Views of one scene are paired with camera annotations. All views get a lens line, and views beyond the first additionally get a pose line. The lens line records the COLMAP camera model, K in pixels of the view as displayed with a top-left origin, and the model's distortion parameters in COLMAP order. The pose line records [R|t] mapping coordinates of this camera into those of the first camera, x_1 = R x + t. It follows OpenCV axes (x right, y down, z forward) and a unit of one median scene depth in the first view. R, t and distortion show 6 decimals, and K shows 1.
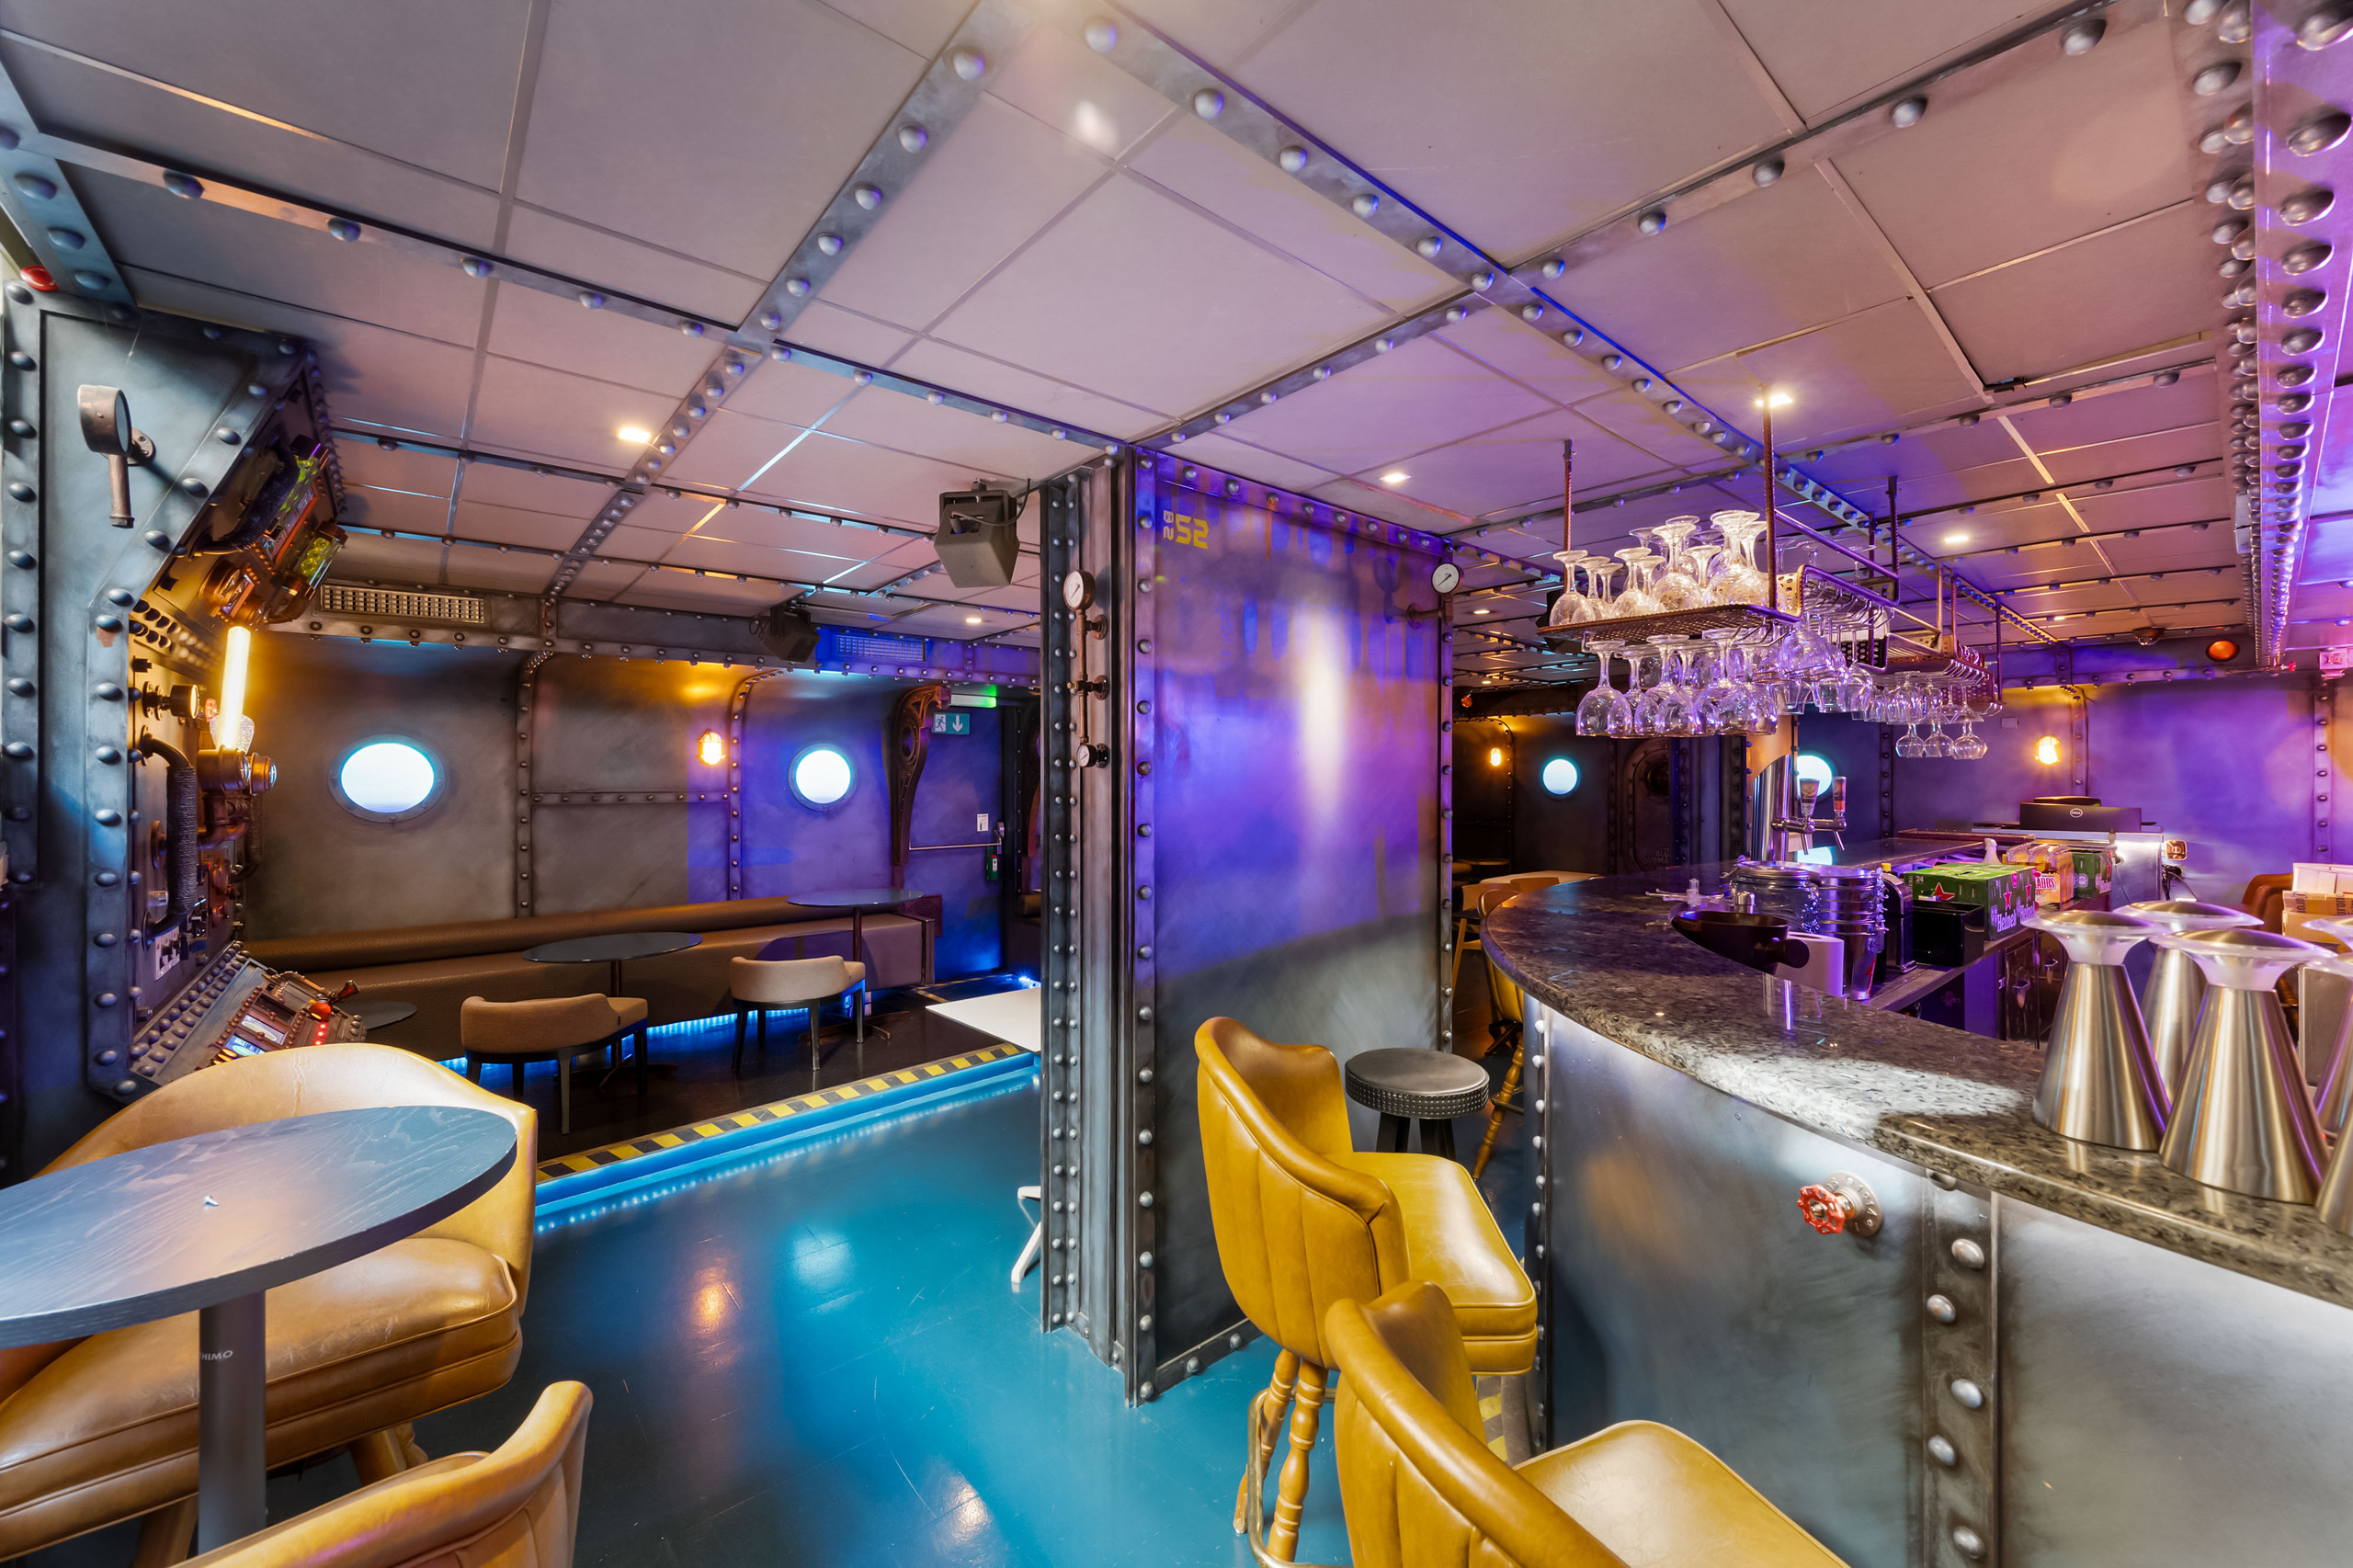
lens RADIAL K [[914.2, 0, 1175.6], [0, 914.2, 778.4], [0, 0, 1]] dist [0.002198, 0.000480]
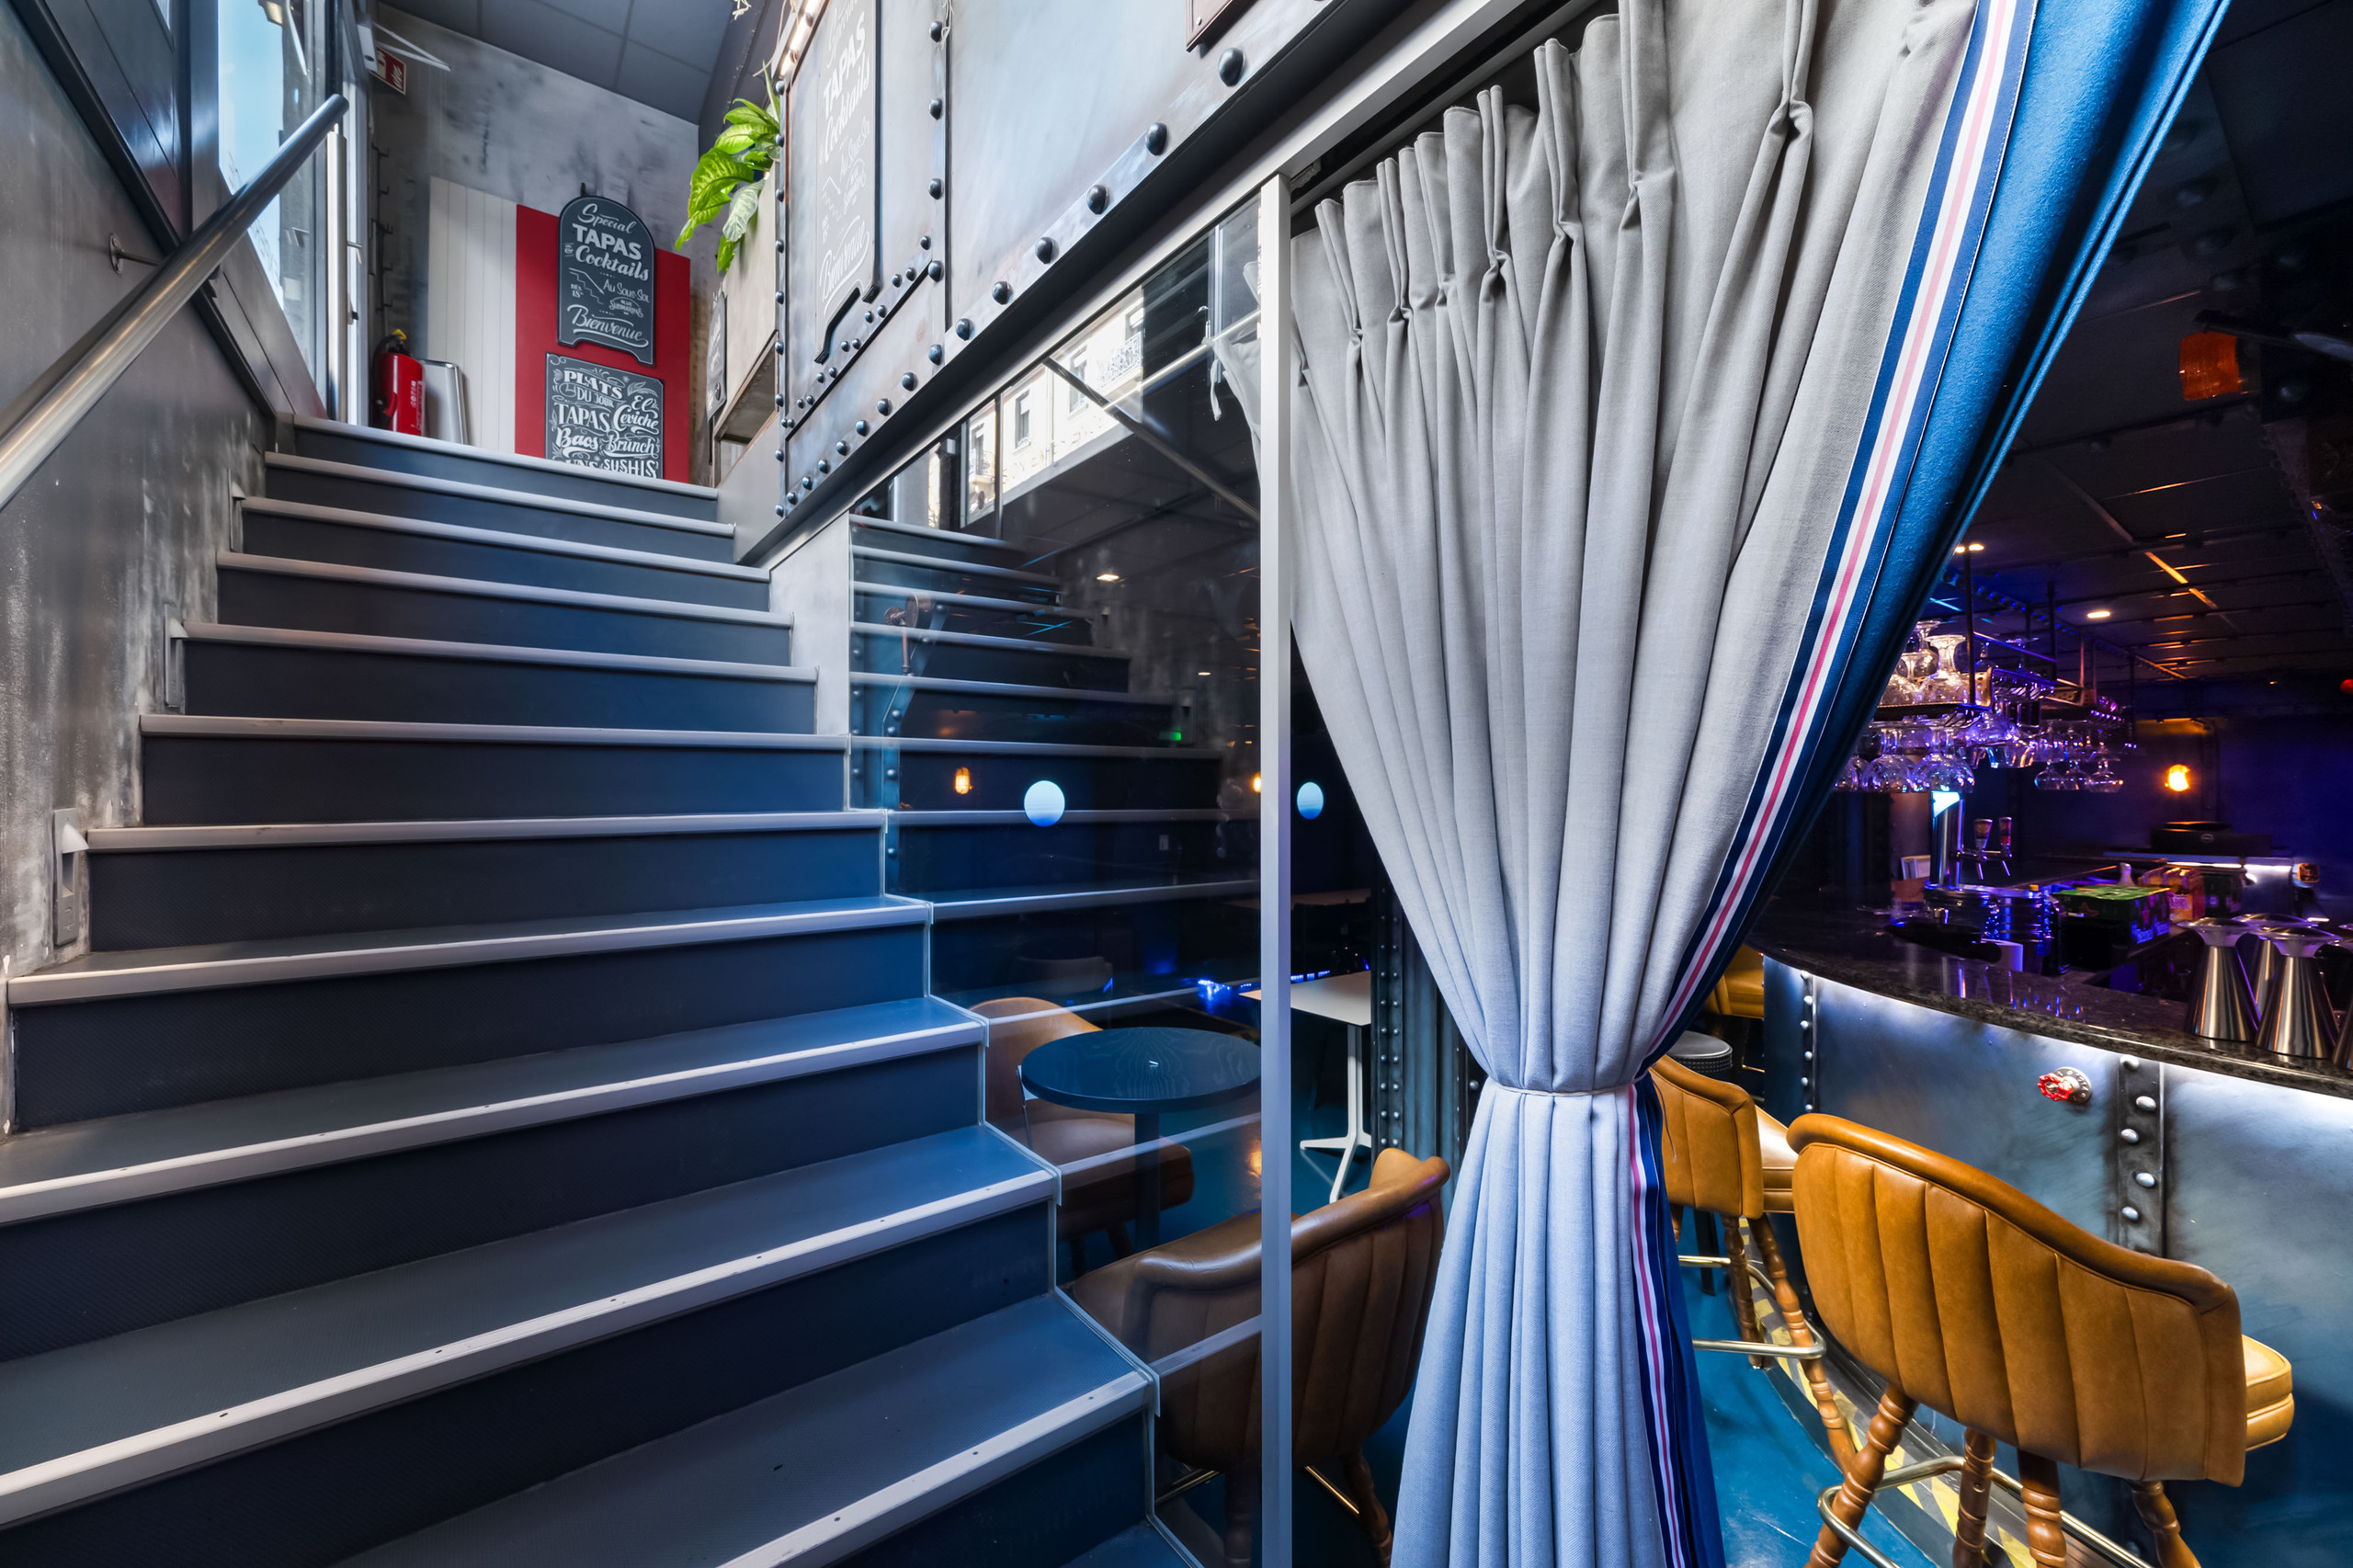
lens RADIAL K [[914.2, 0, 1179.4], [0, 914.2, 791.1], [0, 0, 1]] dist [0.002198, 0.000480]
pose [[0.997891, -0.001264, -0.064903, -0.416139], [0.001184, 0.999998, -0.001273, -0.047986], [0.064904, 0.001194, 0.997891, -0.421777]]
